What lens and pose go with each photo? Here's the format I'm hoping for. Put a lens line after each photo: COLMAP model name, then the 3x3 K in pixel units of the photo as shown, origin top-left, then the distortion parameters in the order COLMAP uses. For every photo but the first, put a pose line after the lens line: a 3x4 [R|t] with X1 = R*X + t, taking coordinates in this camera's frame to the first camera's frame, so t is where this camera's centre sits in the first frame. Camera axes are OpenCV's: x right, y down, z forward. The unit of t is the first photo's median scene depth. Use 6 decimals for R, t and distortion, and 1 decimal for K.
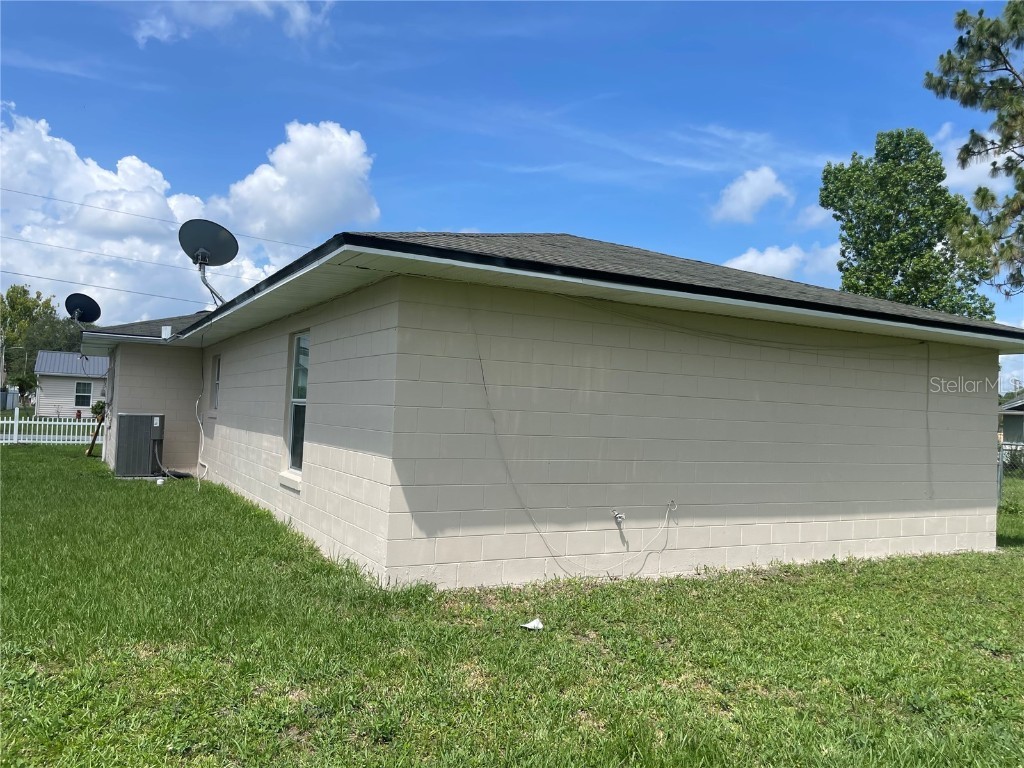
lens RADIAL K [[773.1, 0, 509.9], [0, 773.1, 368.3], [0, 0, 1]] dist [0.091223, -0.128741]
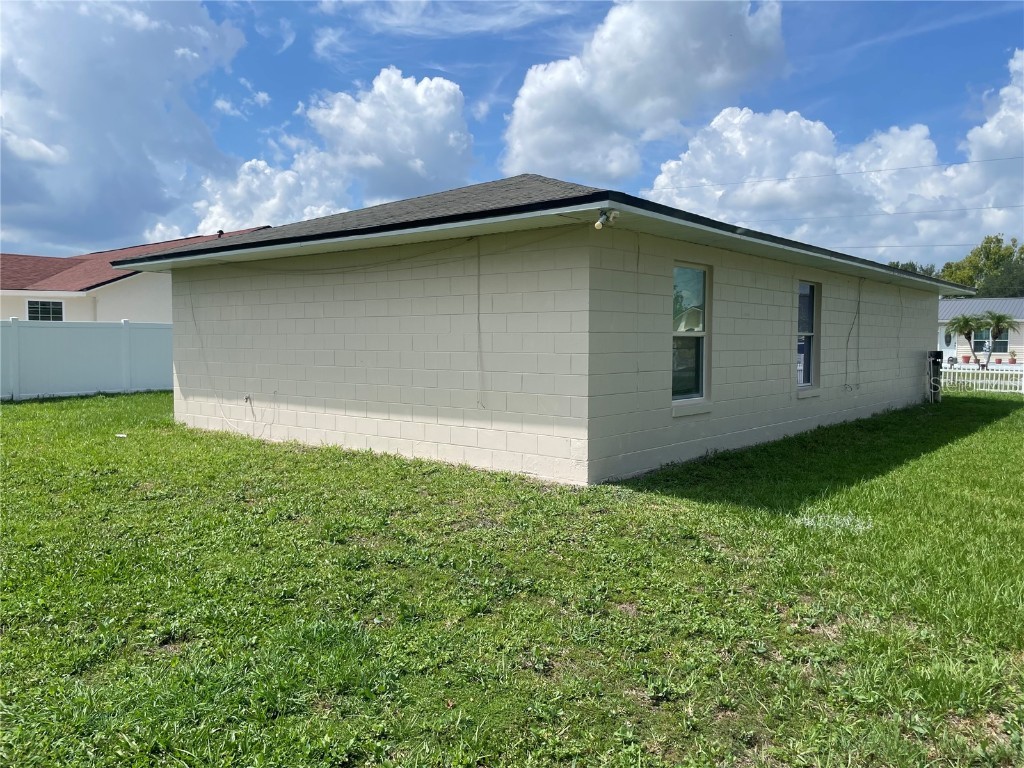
lens RADIAL K [[773.1, 0, 509.9], [0, 773.1, 368.3], [0, 0, 1]] dist [0.091223, -0.128741]
pose [[0.356618, -0.007905, -0.934217, 1.388442], [0.065768, 0.997696, 0.016663, 0.105835], [0.931933, -0.067384, 0.356316, 0.707804]]
